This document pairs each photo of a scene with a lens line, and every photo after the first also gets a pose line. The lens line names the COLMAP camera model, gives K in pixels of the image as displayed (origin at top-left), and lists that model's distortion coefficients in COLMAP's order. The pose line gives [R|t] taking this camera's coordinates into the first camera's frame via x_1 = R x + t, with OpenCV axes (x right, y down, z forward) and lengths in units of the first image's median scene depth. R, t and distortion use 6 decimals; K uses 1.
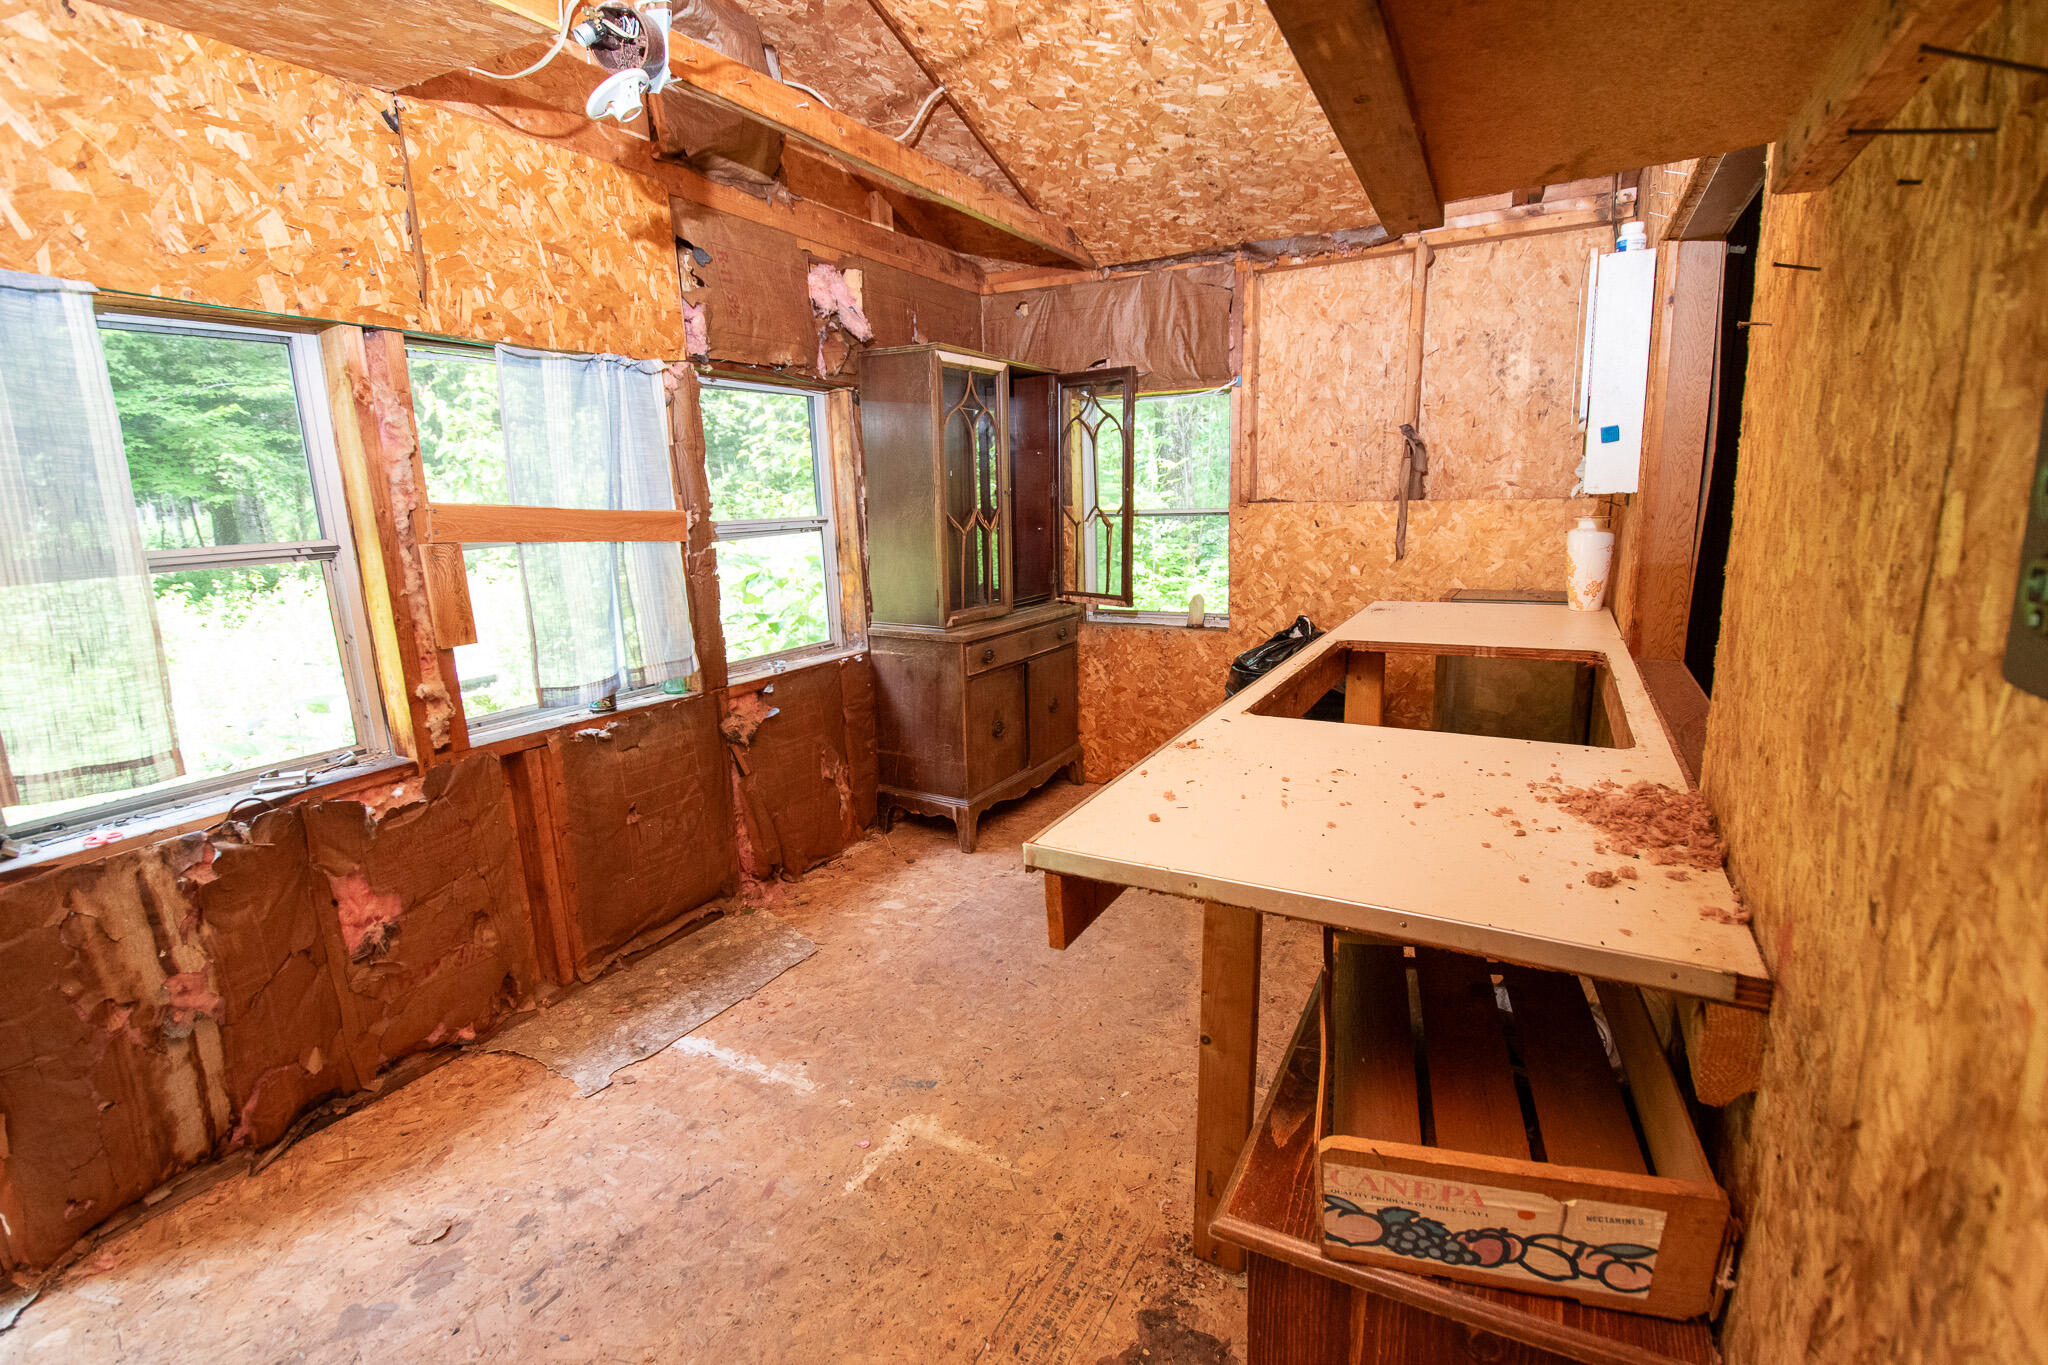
lens RADIAL K [[939.3, 0, 1031.2], [0, 939.3, 690.8], [0, 0, 1]] dist [0.024230, -0.031623]
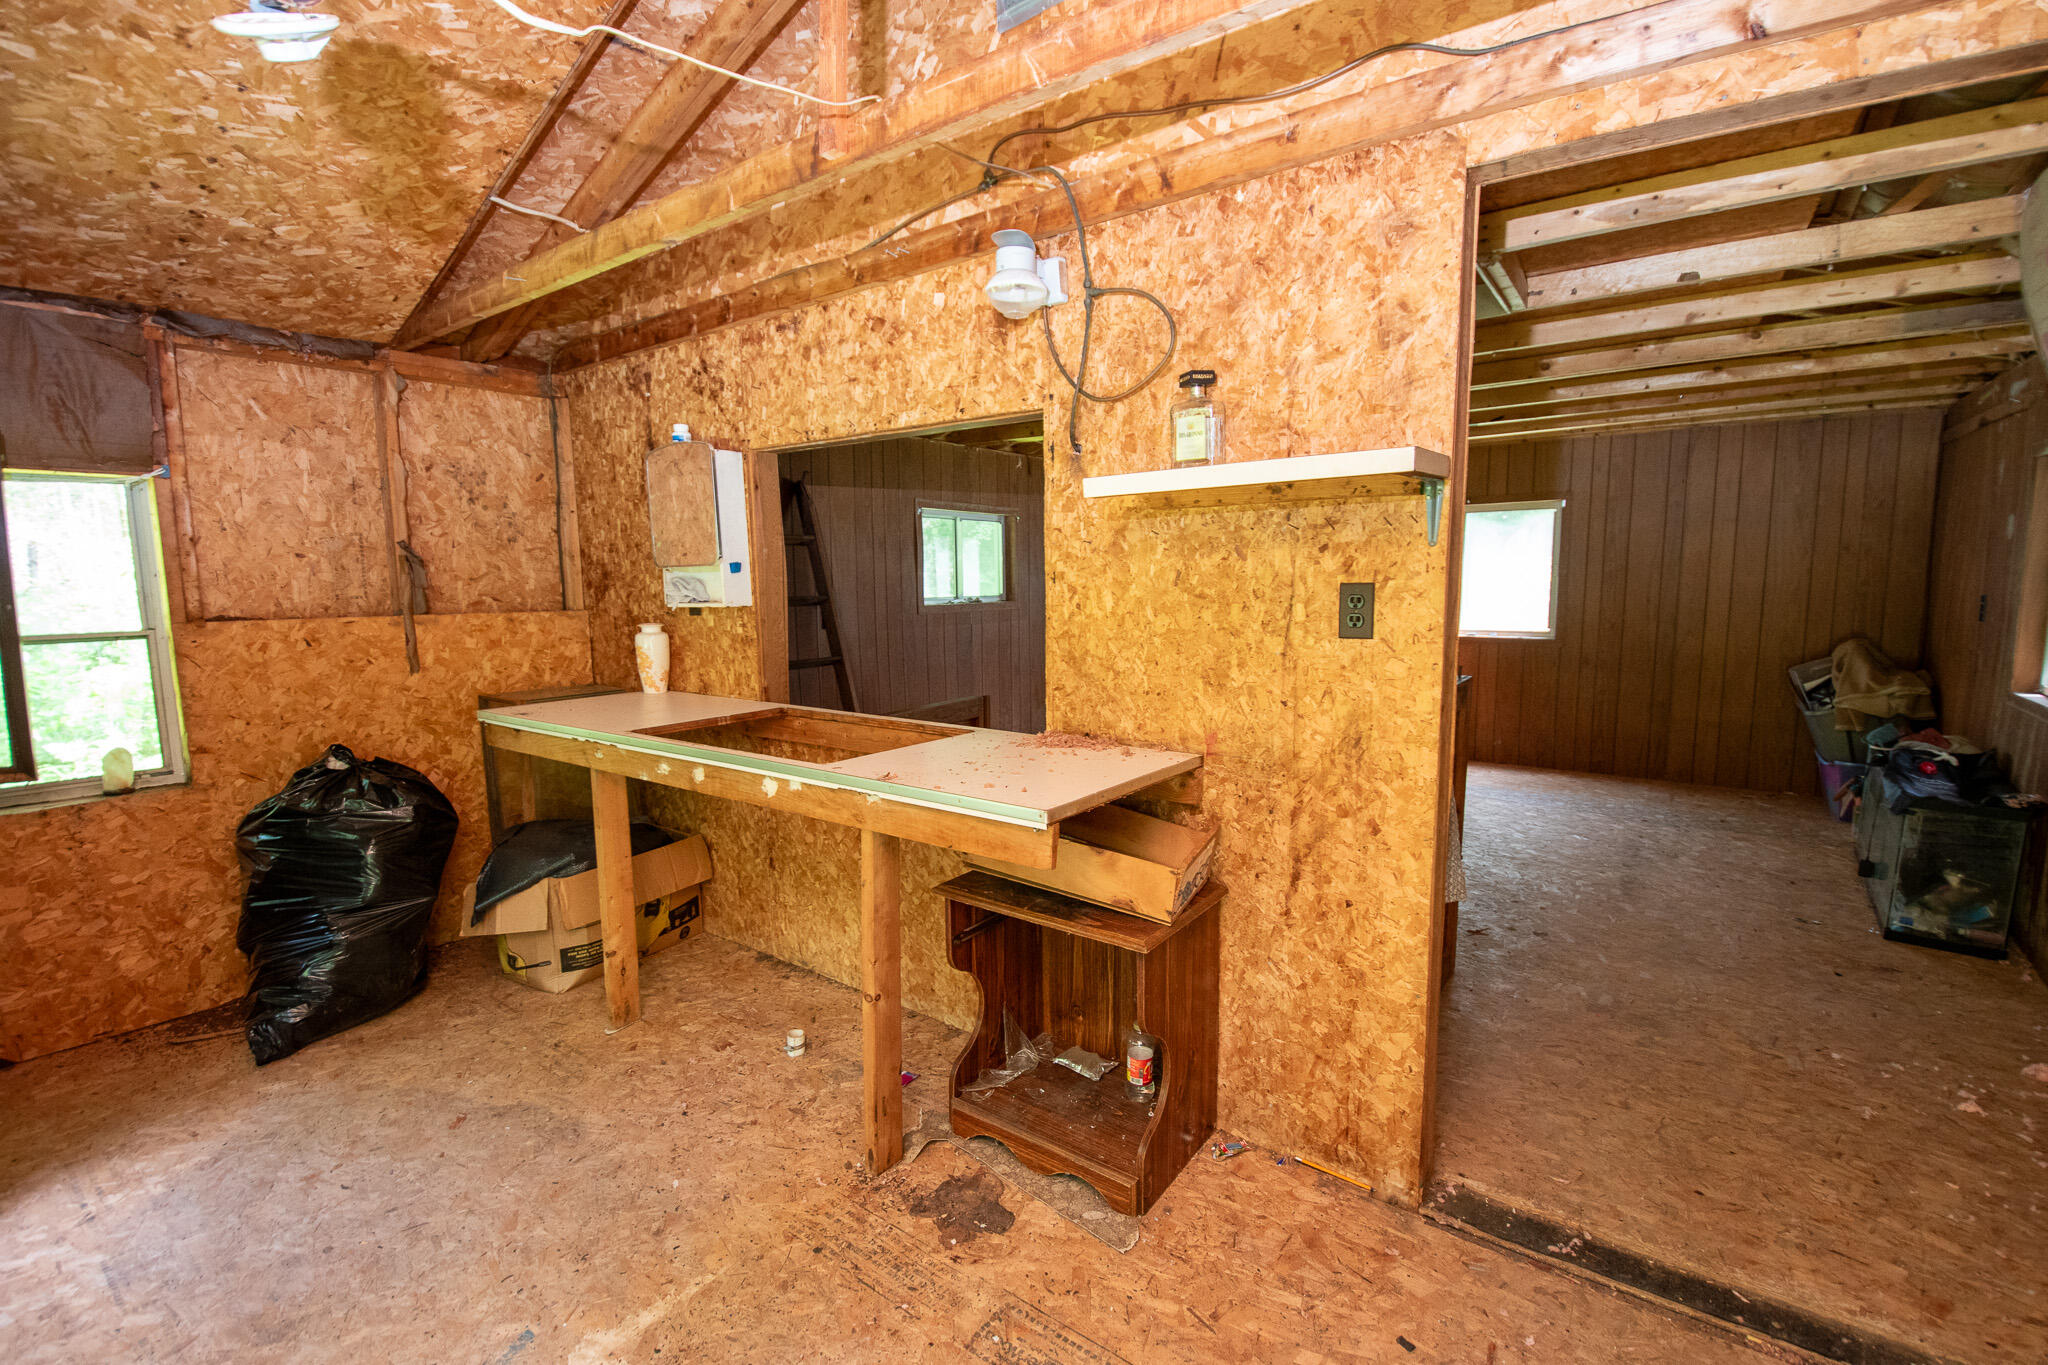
lens RADIAL K [[925.3, 0, 1030.3], [0, 925.3, 690.5], [0, 0, 1]] dist [0.016215, -0.023623]
pose [[0.109259, -0.093941, 0.989564, -0.496380], [0.211368, 0.974953, 0.069217, -0.050590], [-0.971281, 0.201600, 0.126378, 0.241018]]
